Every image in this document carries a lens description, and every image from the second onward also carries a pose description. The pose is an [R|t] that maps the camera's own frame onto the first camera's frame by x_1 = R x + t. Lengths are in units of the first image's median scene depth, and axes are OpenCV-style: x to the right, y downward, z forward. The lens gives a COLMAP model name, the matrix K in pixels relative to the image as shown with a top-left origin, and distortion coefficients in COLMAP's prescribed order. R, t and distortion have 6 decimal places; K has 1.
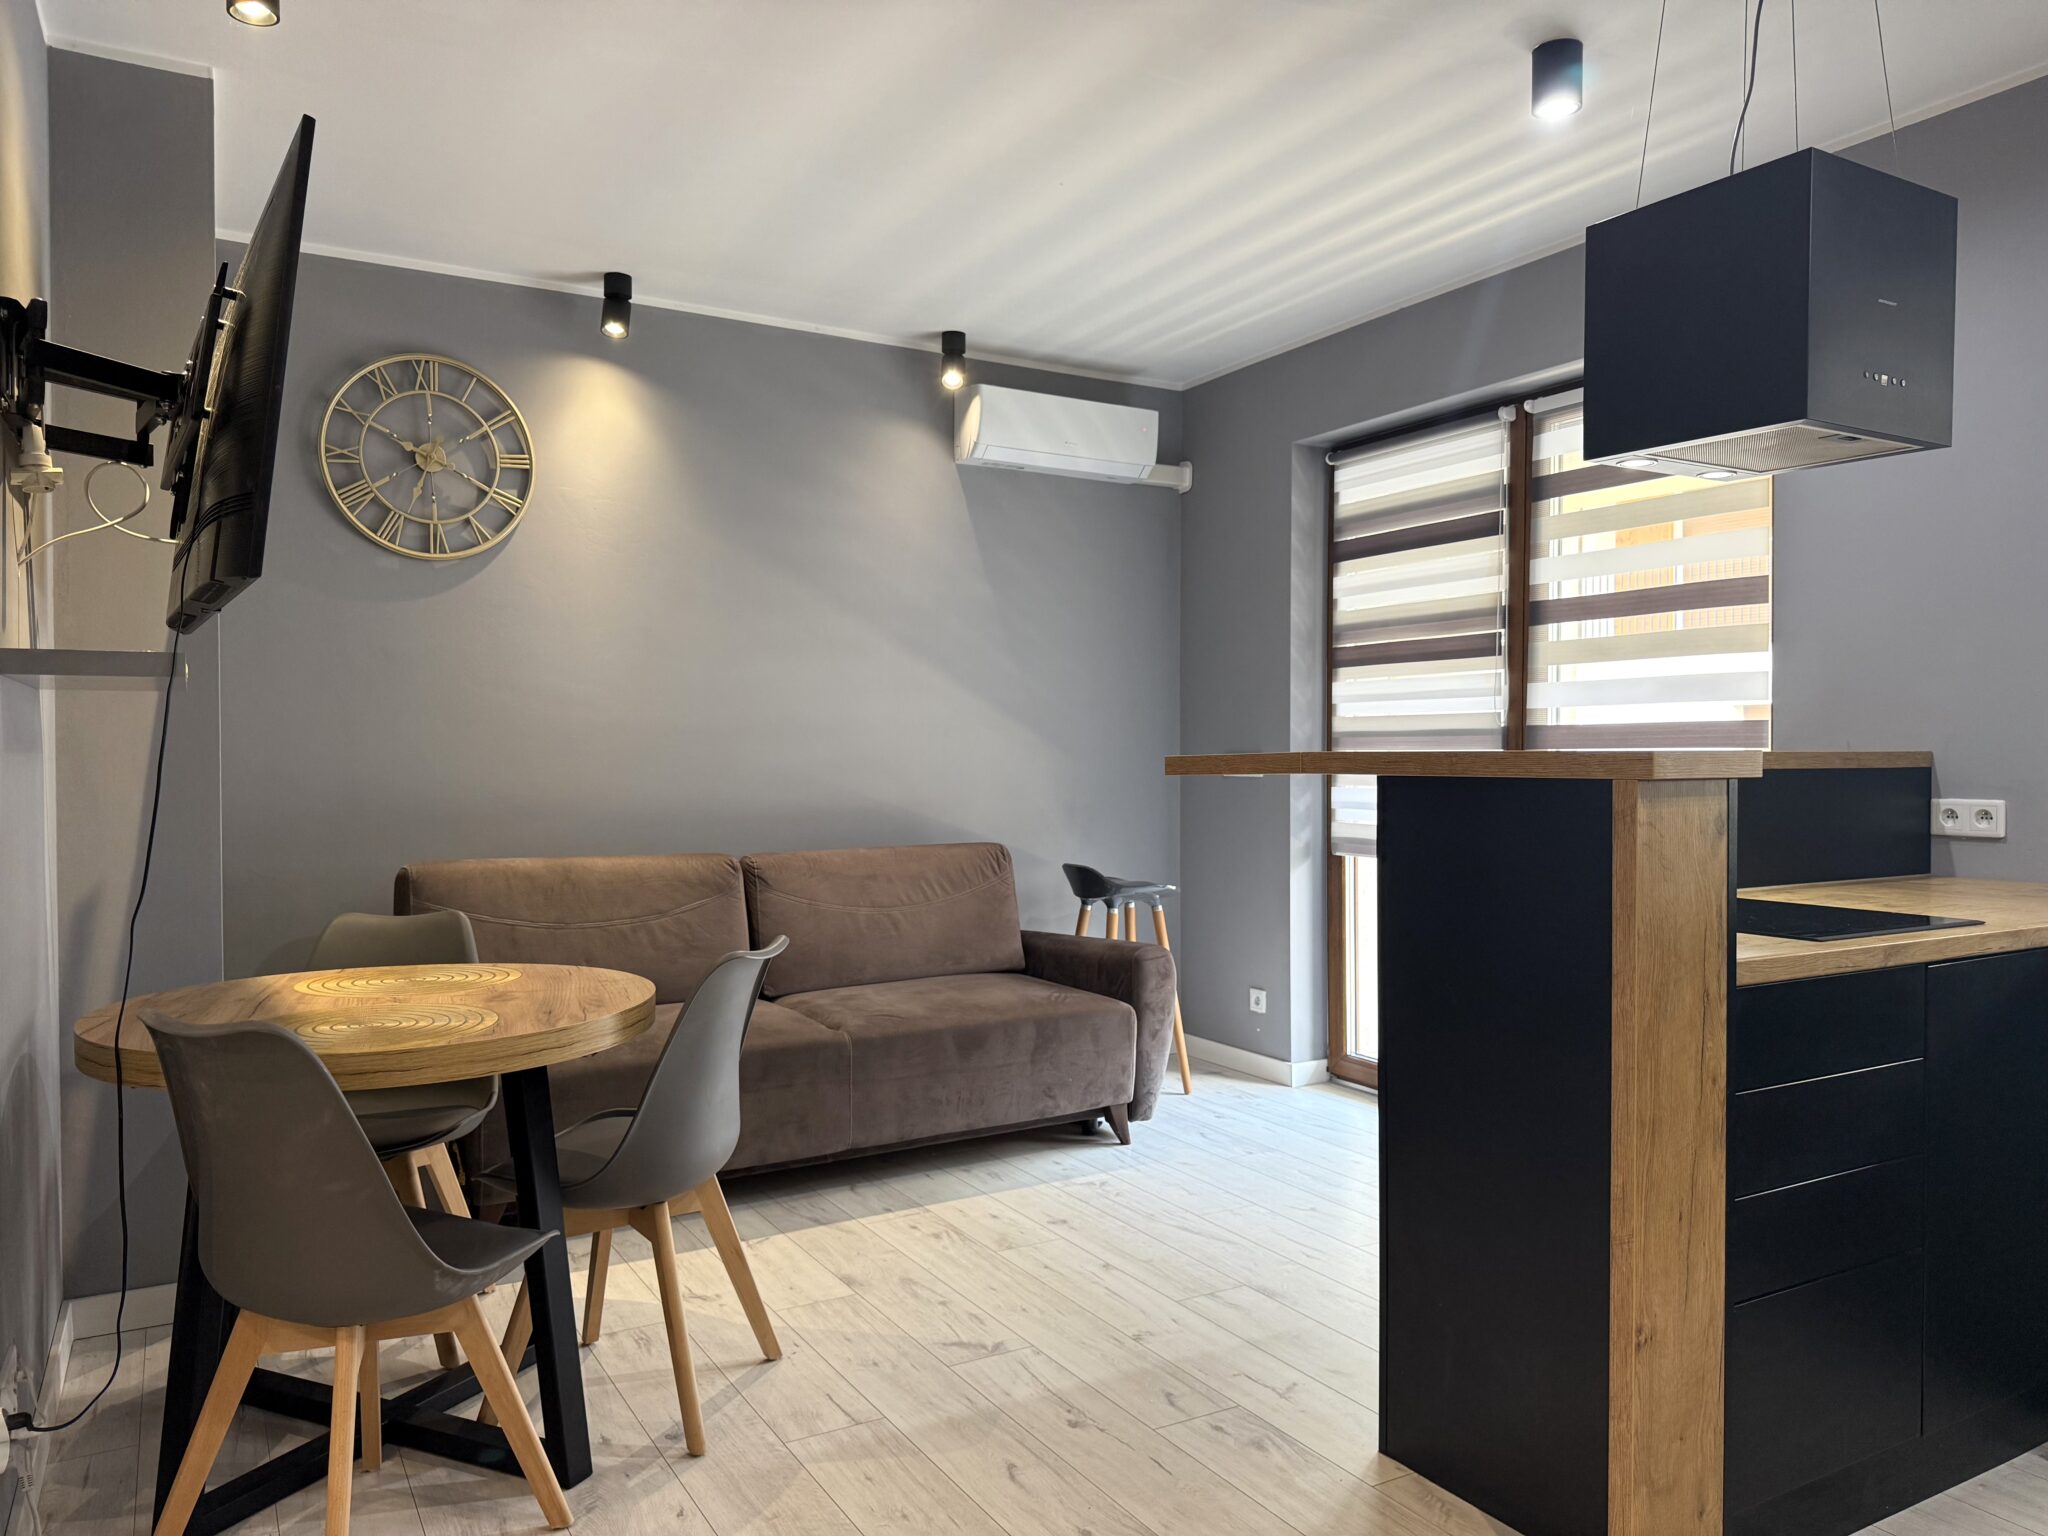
lens RADIAL K [[1433.5, 0, 1022.7], [0, 1433.5, 769.3], [0, 0, 1]] dist [0.056759, -0.083408]
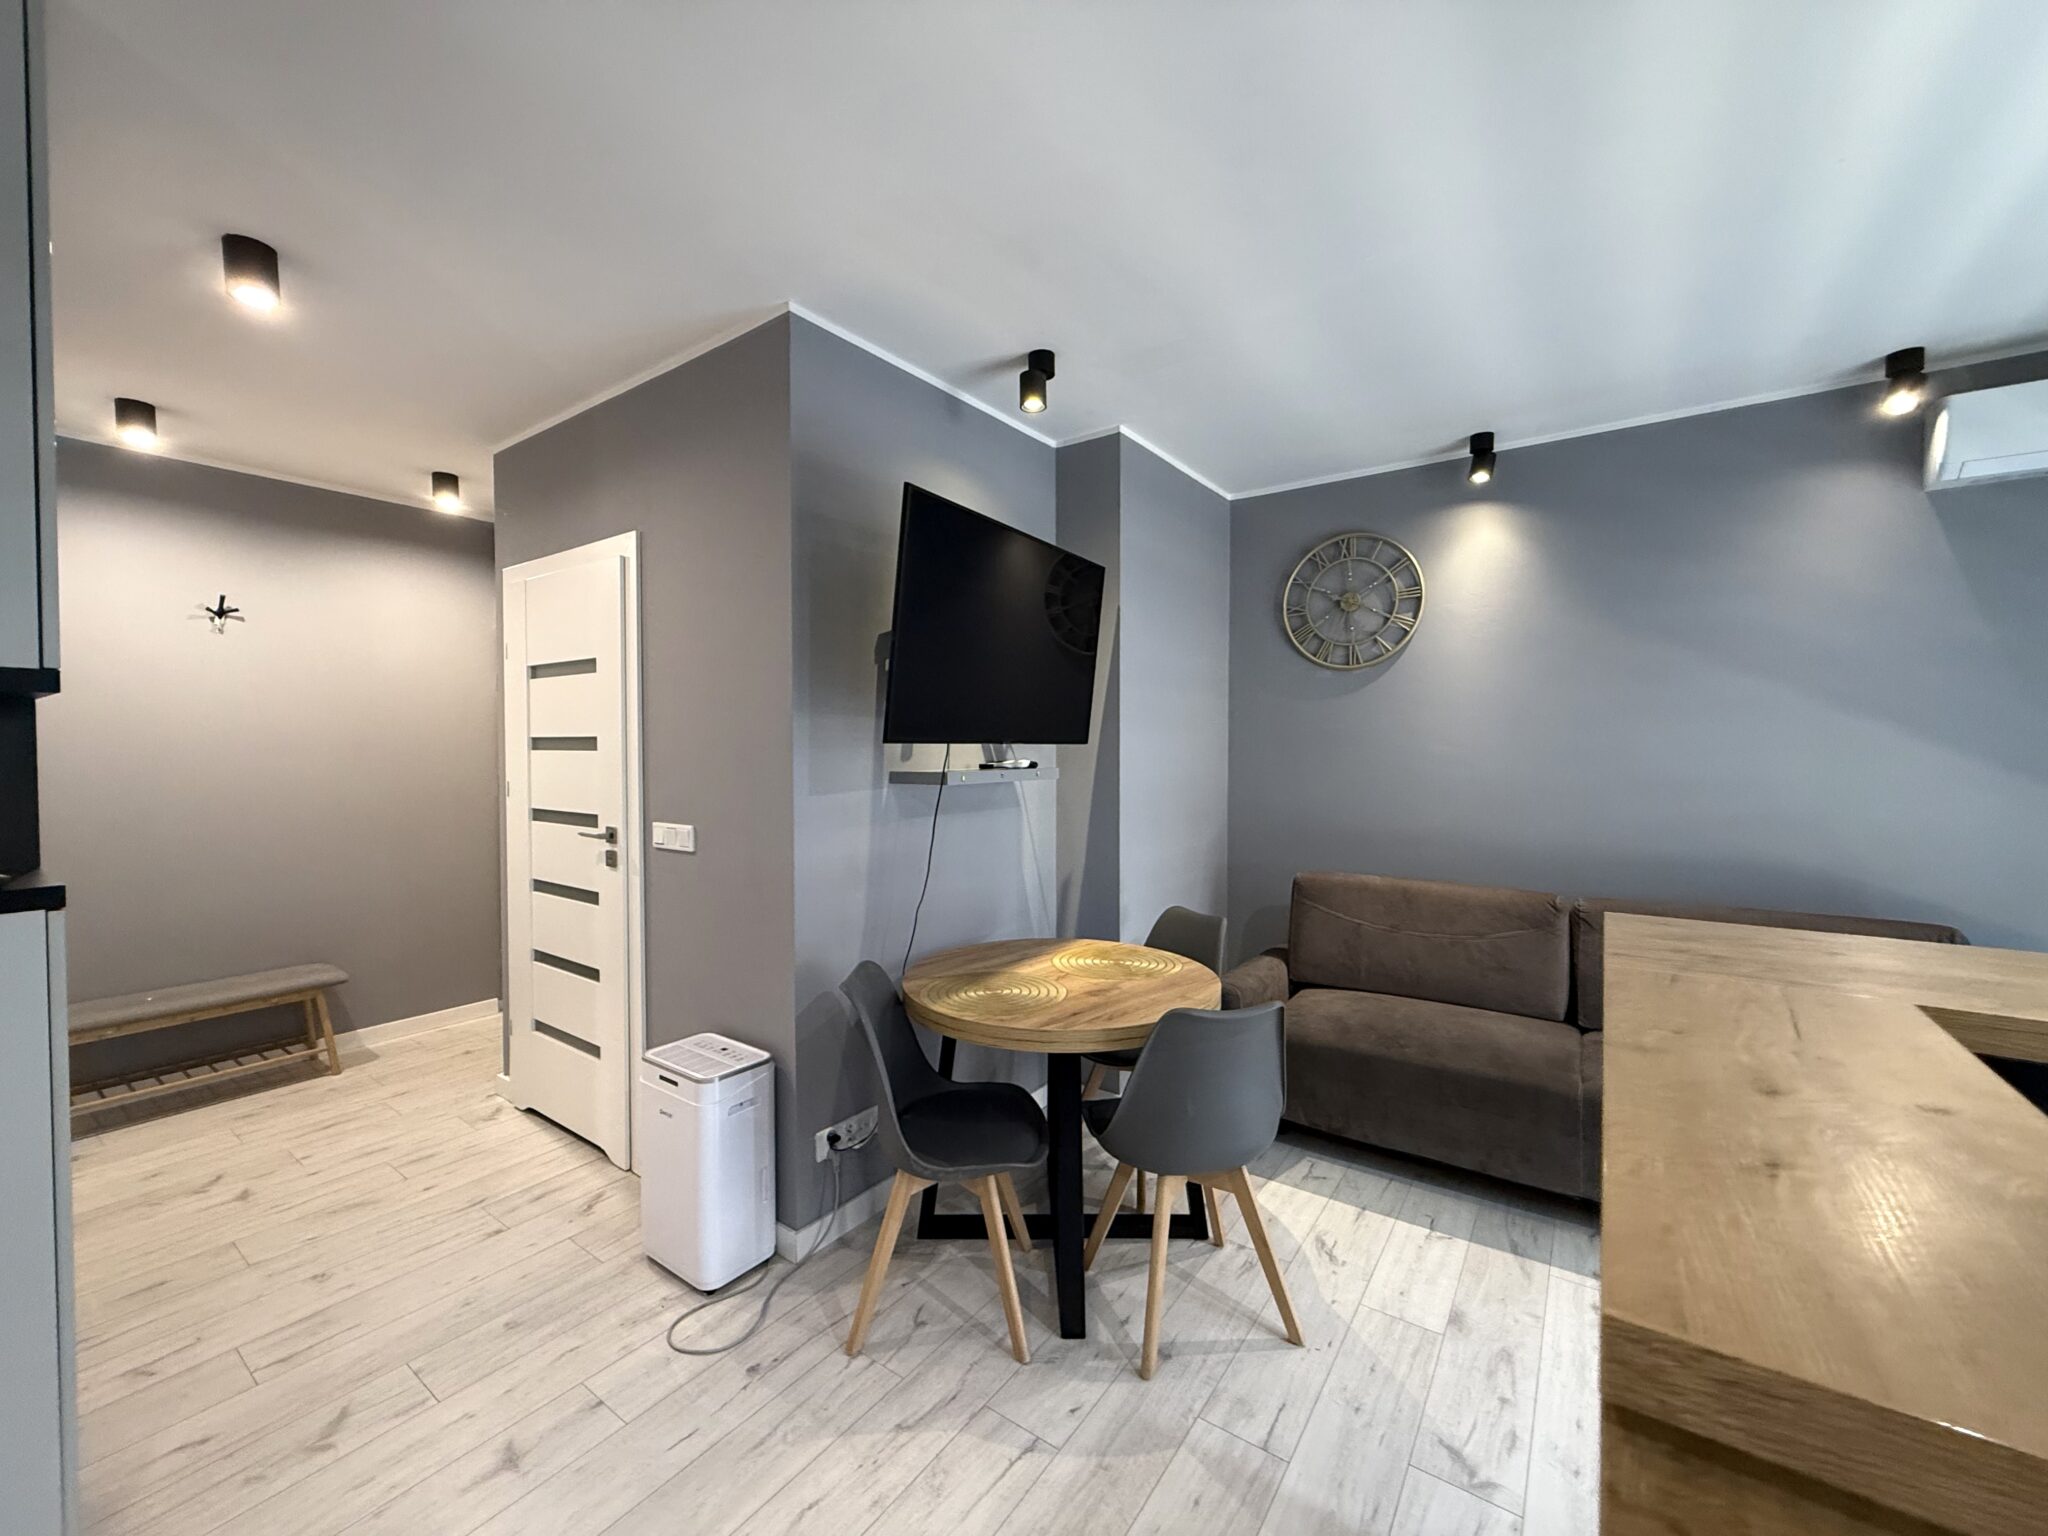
lens RADIAL K [[814.4, 0, 1023.5], [0, 814.4, 765.0], [0, 0, 1]] dist [-0.001154, 0.000311]
pose [[0.410152, 0.020320, -0.911791, 0.321003], [-0.008296, 0.999794, 0.018549, -0.081104], [0.911979, -0.000044, 0.410236, 0.473950]]
